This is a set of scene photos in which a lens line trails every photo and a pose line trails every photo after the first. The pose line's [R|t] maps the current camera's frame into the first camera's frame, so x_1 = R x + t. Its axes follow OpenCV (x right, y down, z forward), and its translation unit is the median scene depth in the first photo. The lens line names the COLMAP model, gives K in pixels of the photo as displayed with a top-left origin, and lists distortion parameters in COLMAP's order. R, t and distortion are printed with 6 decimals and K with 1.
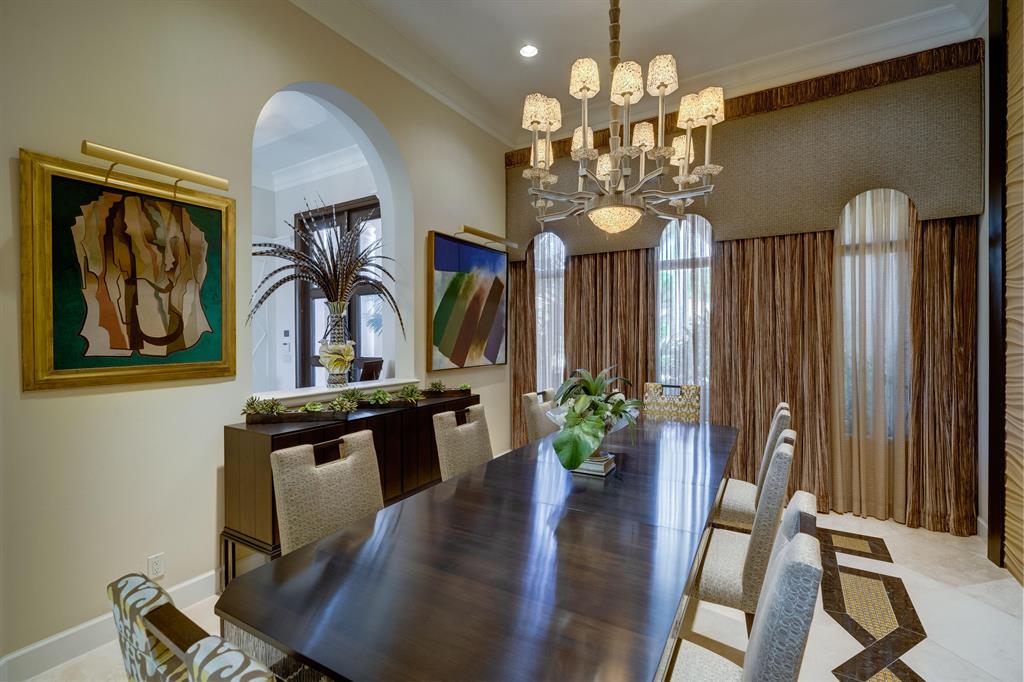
lens RADIAL K [[457.0, 0, 509.1], [0, 457.0, 339.5], [0, 0, 1]] dist [-0.010097, 0.002837]
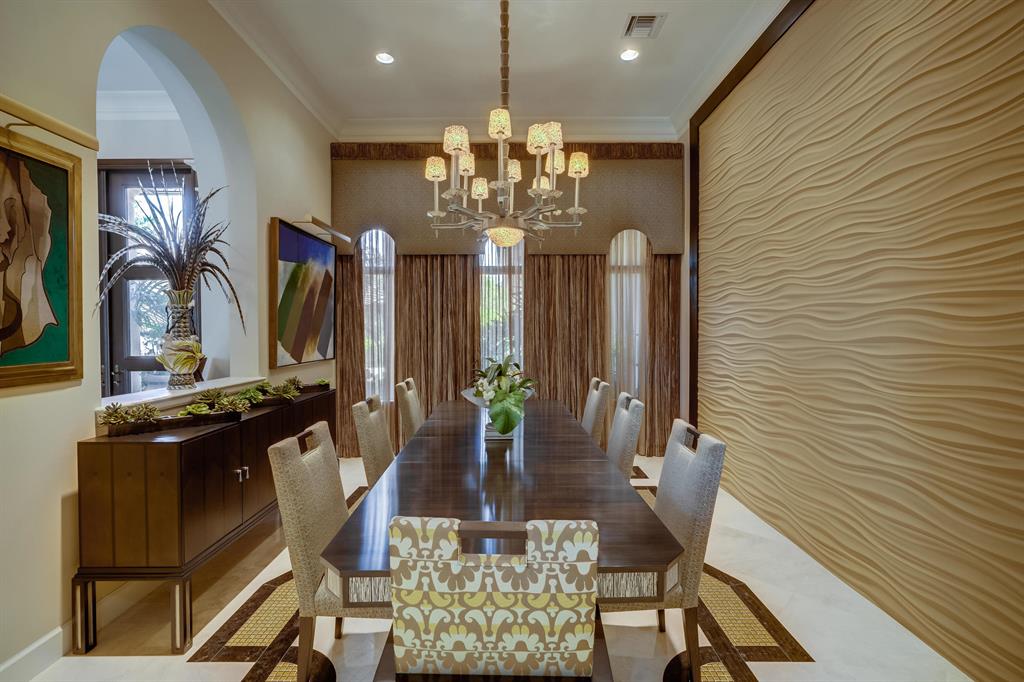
lens RADIAL K [[457.0, 0, 511.5], [0, 457.0, 339.0], [0, 0, 1]] dist [-0.010097, 0.002837]
pose [[0.853835, -0.010104, 0.520445, -0.257929], [0.005014, 0.999925, 0.011187, 0.002644], [-0.520519, -0.006942, 0.853822, -0.049897]]
